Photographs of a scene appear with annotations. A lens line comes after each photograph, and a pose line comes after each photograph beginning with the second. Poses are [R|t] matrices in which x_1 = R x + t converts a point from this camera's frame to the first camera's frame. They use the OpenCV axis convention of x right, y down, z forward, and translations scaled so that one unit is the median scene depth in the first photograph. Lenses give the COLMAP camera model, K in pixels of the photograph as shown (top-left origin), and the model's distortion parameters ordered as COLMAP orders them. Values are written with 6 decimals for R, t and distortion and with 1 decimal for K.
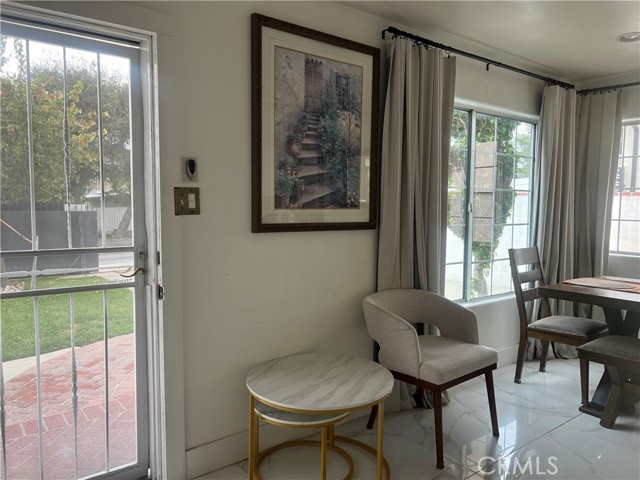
lens RADIAL K [[487.5, 0, 323.7], [0, 487.5, 241.6], [0, 0, 1]] dist [0.023974, -0.011763]
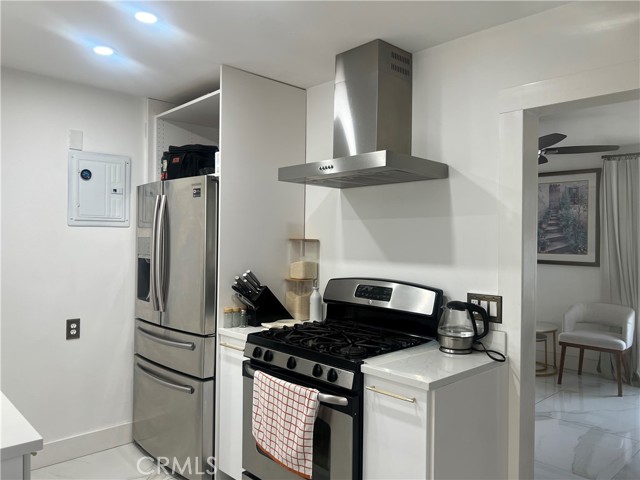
lens RADIAL K [[487.5, 0, 321.0], [0, 487.5, 236.9], [0, 0, 1]] dist [0.023974, -0.011763]
pose [[0.091291, -0.013498, -0.995733, 1.983210], [-0.092767, 0.995445, -0.021999, 0.000247], [0.991494, 0.094379, 0.089623, -0.187864]]
